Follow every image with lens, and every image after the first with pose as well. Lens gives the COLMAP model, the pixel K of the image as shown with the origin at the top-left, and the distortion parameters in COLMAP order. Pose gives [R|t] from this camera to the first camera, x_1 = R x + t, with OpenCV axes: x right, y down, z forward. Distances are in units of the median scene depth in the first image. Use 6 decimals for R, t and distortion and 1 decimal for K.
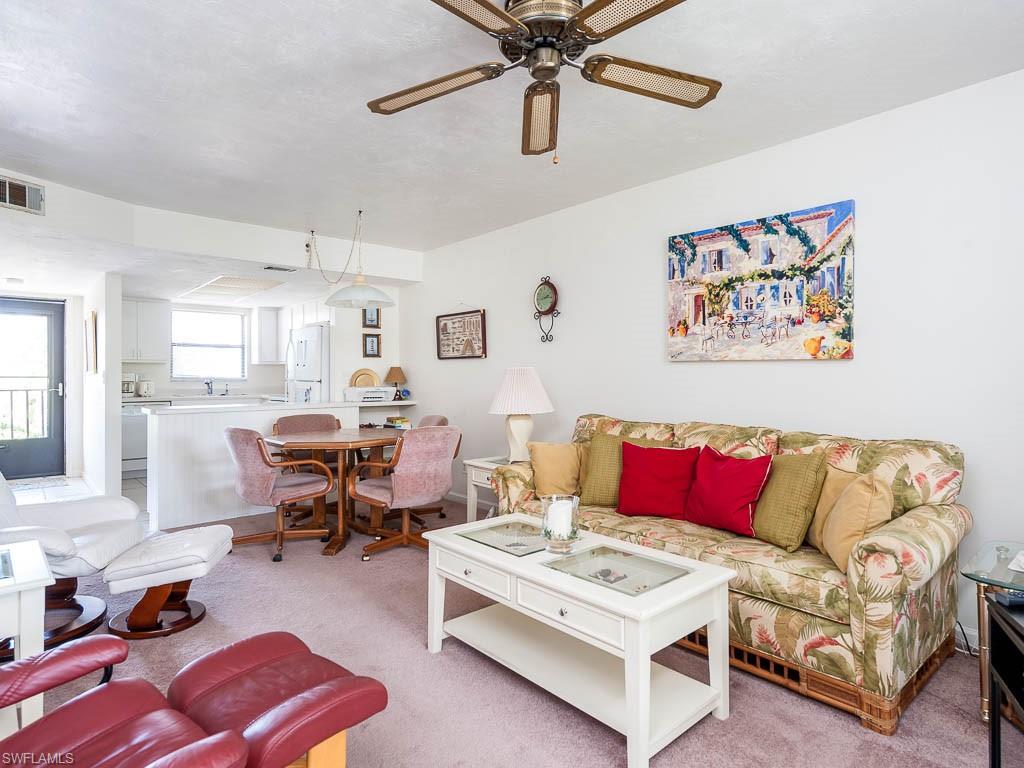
lens RADIAL K [[569.2, 0, 511.0], [0, 569.2, 381.7], [0, 0, 1]] dist [0.003976, -0.000256]
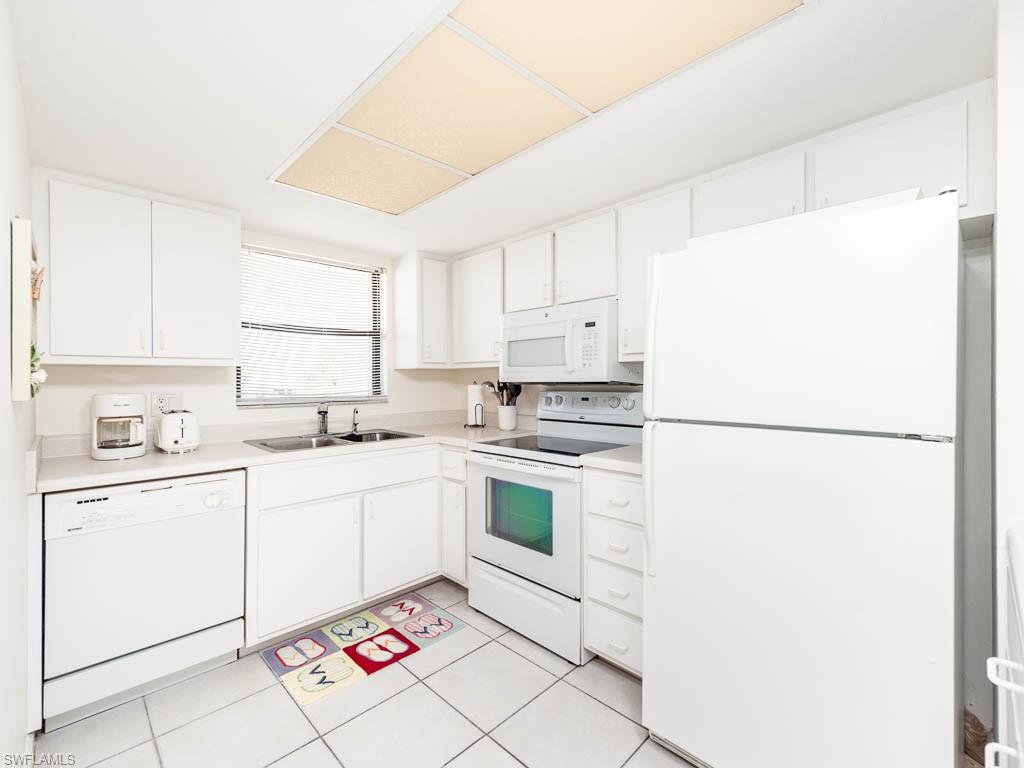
lens RADIAL K [[466.7, 0, 517.6], [0, 466.7, 381.6], [0, 0, 1]] dist [0.019203, -0.001987]
pose [[0.998273, -0.008098, 0.058181, -0.441473], [0.008291, 0.999961, -0.003065, -0.020143], [-0.058154, 0.003542, 0.998301, 0.687380]]
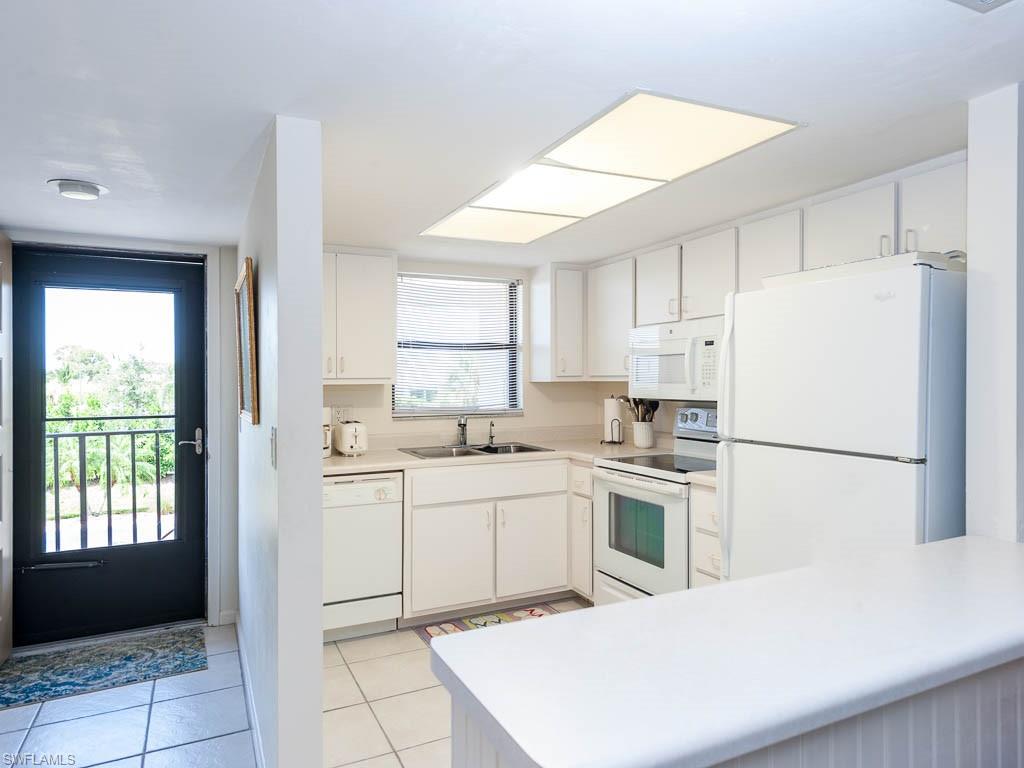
lens RADIAL K [[646.5, 0, 511.7], [0, 646.5, 383.5], [0, 0, 1]] dist [-0.004969, 0.000304]
pose [[0.963899, -0.006299, -0.266193, -0.382708], [0.005585, 0.999978, -0.003442, -0.032196], [0.266209, 0.001831, 0.963914, 0.537314]]
